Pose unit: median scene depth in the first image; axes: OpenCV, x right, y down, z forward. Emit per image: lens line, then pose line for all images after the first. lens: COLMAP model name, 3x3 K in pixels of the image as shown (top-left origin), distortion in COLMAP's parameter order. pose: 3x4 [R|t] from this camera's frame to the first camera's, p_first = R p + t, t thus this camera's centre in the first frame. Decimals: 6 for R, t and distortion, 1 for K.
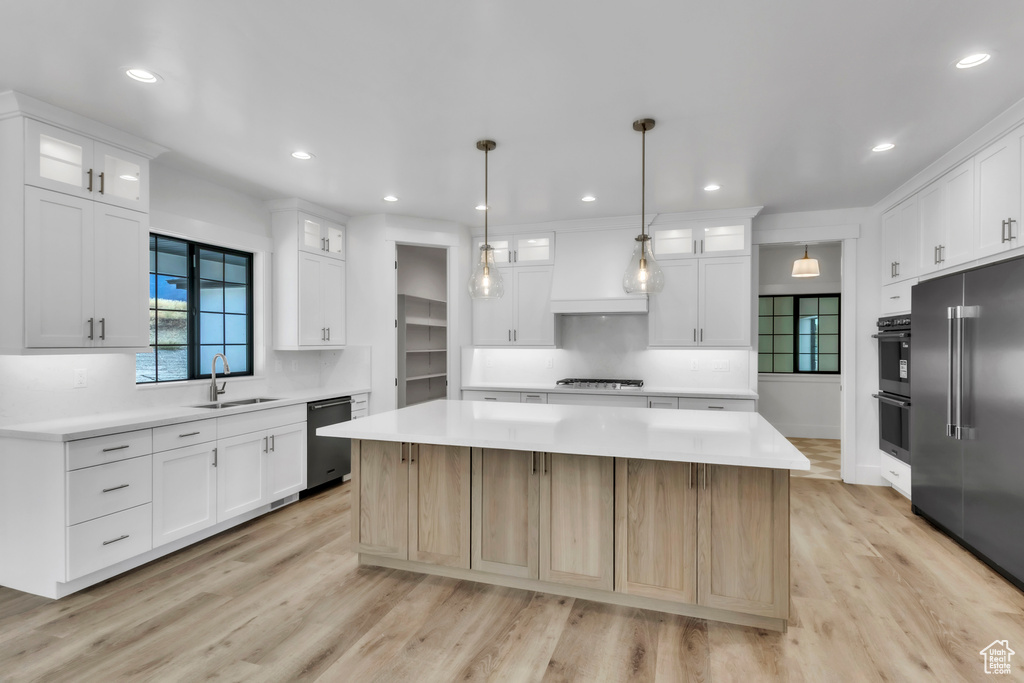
lens RADIAL K [[510.9, 0, 516.0], [0, 510.9, 353.4], [0, 0, 1]] dist [0.029391, -0.012819]
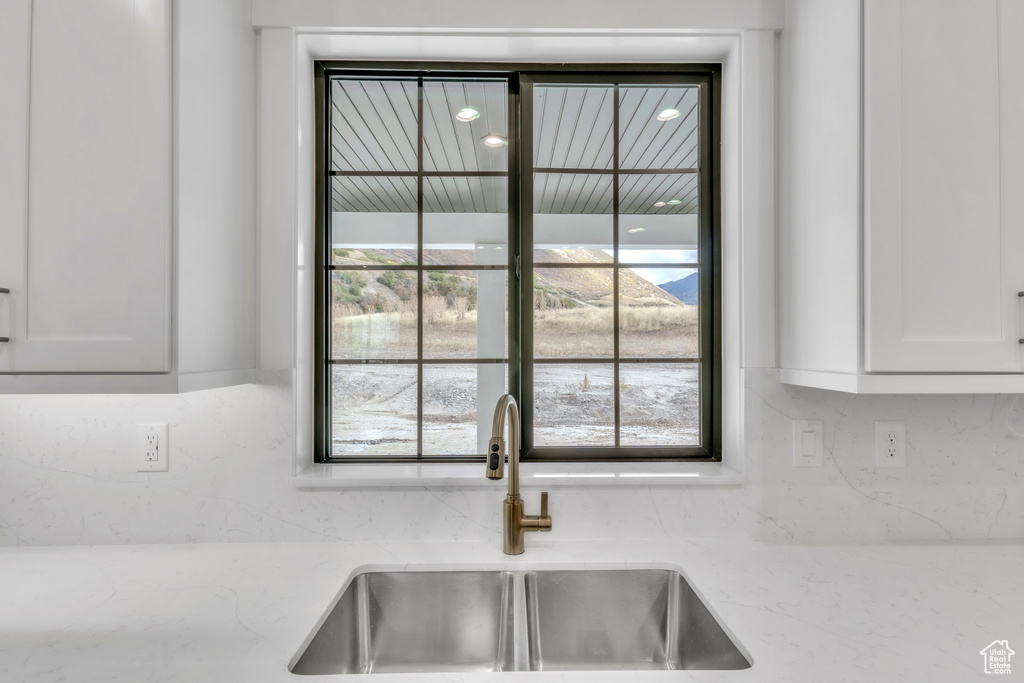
lens RADIAL K [[510.9, 0, 516.0], [0, 510.9, 353.4], [0, 0, 1]] dist [0.029391, -0.012819]
pose [[0.325382, -0.000726, -0.945582, -0.261360], [-0.013133, 0.999900, -0.005286, -0.019400], [0.945492, 0.014138, 0.325340, 0.787354]]
